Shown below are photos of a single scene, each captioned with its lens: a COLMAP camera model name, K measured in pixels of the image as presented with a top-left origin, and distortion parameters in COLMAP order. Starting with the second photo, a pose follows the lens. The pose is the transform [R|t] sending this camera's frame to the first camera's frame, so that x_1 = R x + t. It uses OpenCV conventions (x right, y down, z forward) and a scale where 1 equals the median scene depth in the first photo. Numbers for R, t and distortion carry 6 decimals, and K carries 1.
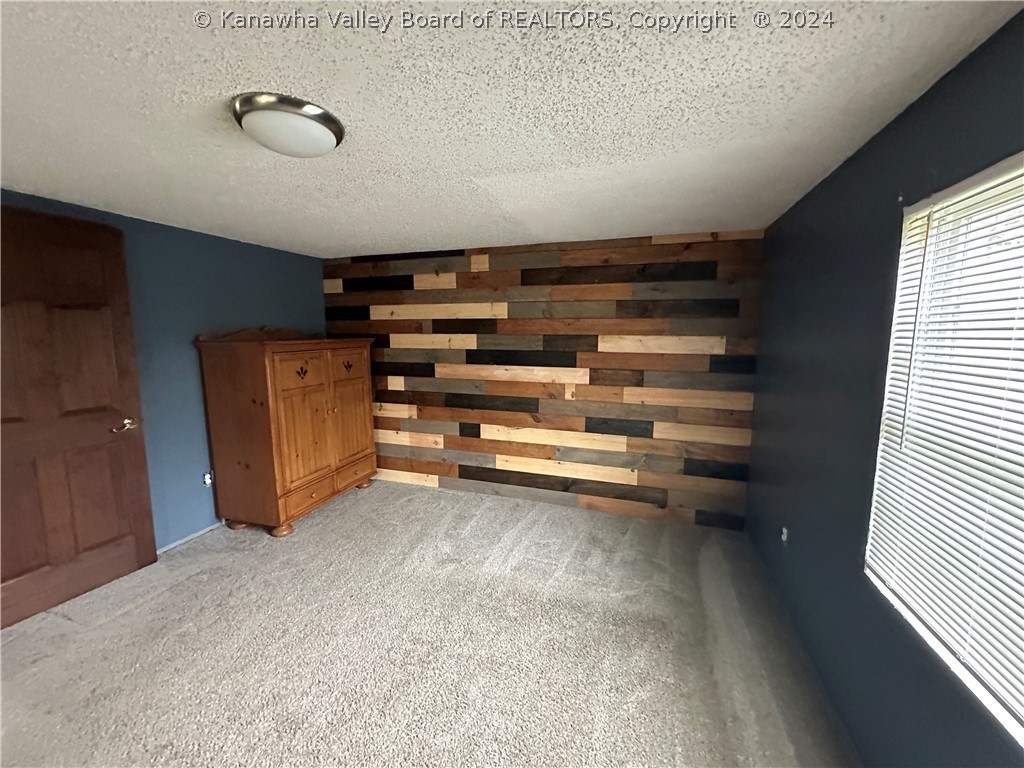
lens RADIAL K [[408.8, 0, 515.0], [0, 408.8, 381.2], [0, 0, 1]] dist [-0.003025, 0.000412]
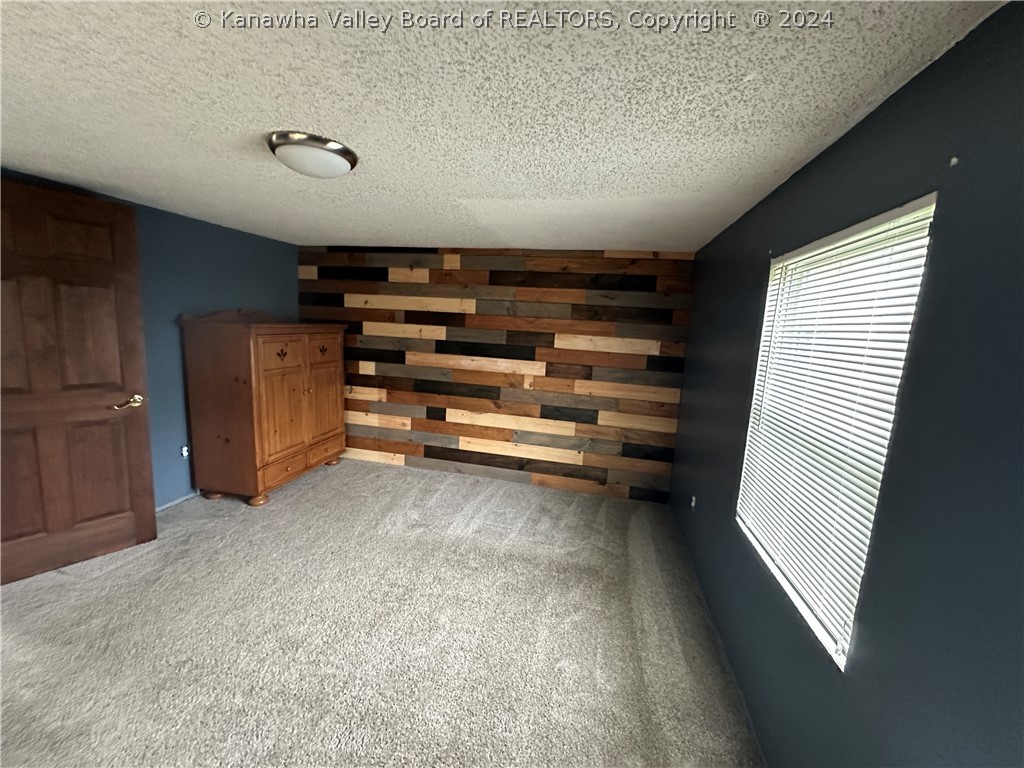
lens RADIAL K [[408.8, 0, 514.6], [0, 408.8, 381.8], [0, 0, 1]] dist [-0.003025, 0.000412]
pose [[0.993713, 0.038826, 0.105009, -0.023232], [-0.041437, 0.998881, 0.022798, 0.000994], [-0.104006, -0.027006, 0.994210, -0.127337]]
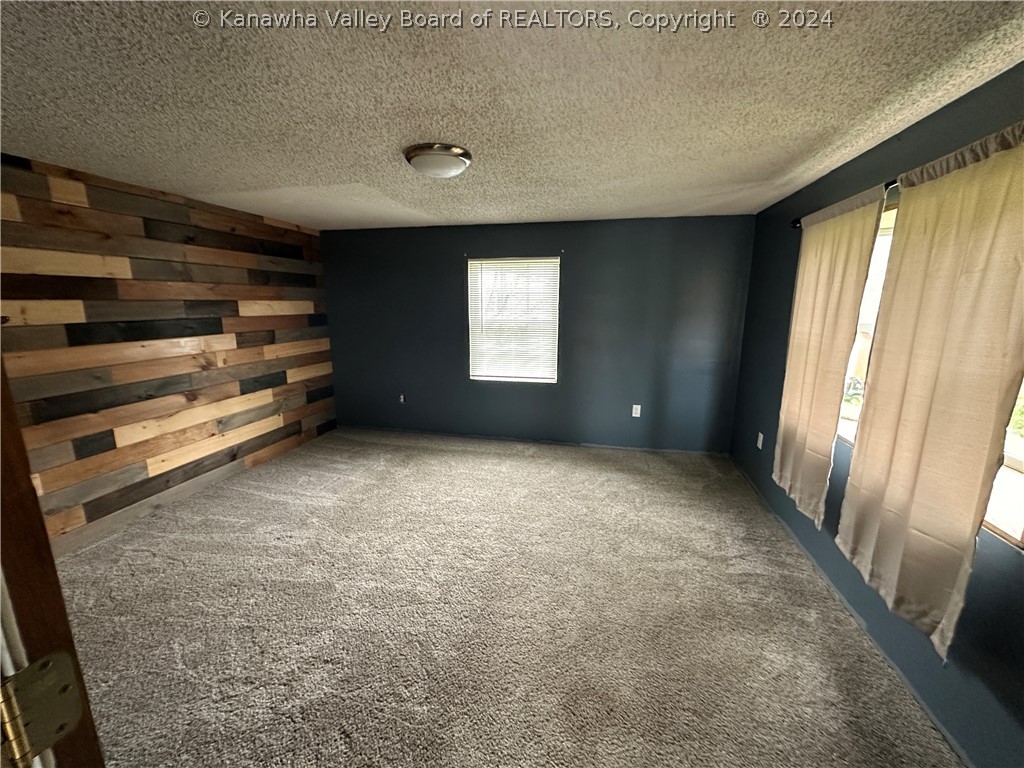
lens RADIAL K [[408.8, 0, 516.2], [0, 408.8, 379.6], [0, 0, 1]] dist [-0.003025, 0.000412]
pose [[-0.105569, -0.193059, 0.975491, -0.951922], [0.117216, 0.971718, 0.204998, -0.046699], [-0.987479, 0.135985, -0.079954, 0.409142]]
